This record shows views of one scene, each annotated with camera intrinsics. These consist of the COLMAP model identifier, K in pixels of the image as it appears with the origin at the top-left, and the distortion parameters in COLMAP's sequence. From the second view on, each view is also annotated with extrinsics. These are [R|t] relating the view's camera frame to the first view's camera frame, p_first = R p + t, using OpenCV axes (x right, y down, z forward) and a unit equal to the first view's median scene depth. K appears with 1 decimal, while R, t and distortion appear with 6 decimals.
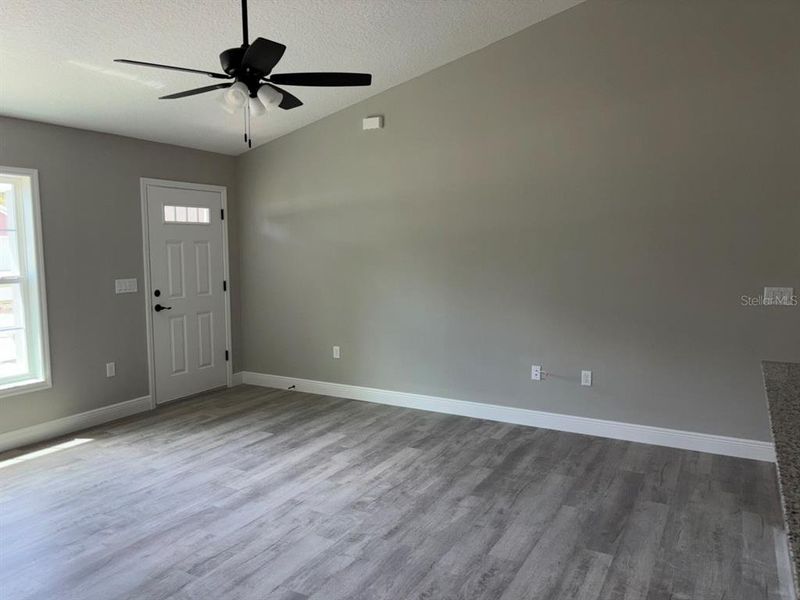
lens RADIAL K [[614.4, 0, 394.5], [0, 614.4, 299.2], [0, 0, 1]] dist [0.041217, -0.043449]
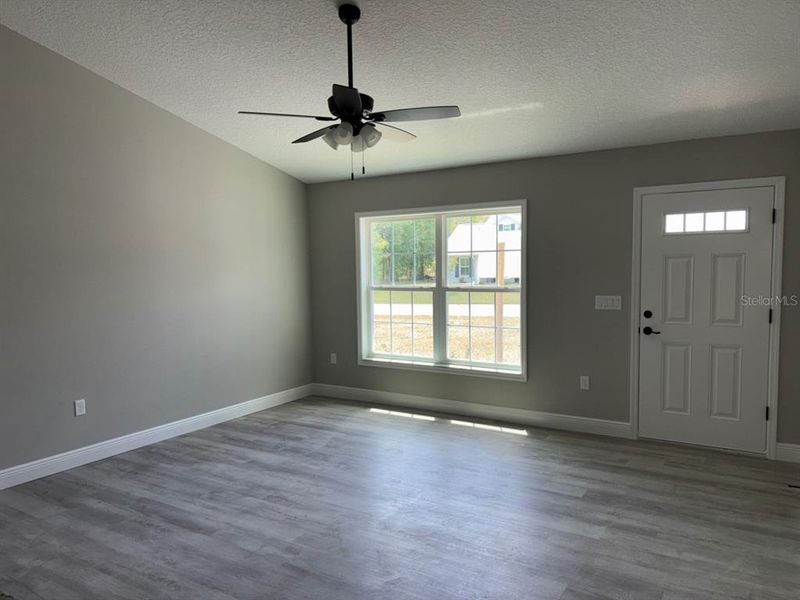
lens RADIAL K [[614.4, 0, 392.9], [0, 614.4, 300.6], [0, 0, 1]] dist [0.041217, -0.043449]
pose [[-0.071367, 0.069780, -0.995006, 0.573124], [-0.075312, 0.994325, 0.075134, -0.074010], [0.994603, 0.080298, -0.065707, 0.746757]]
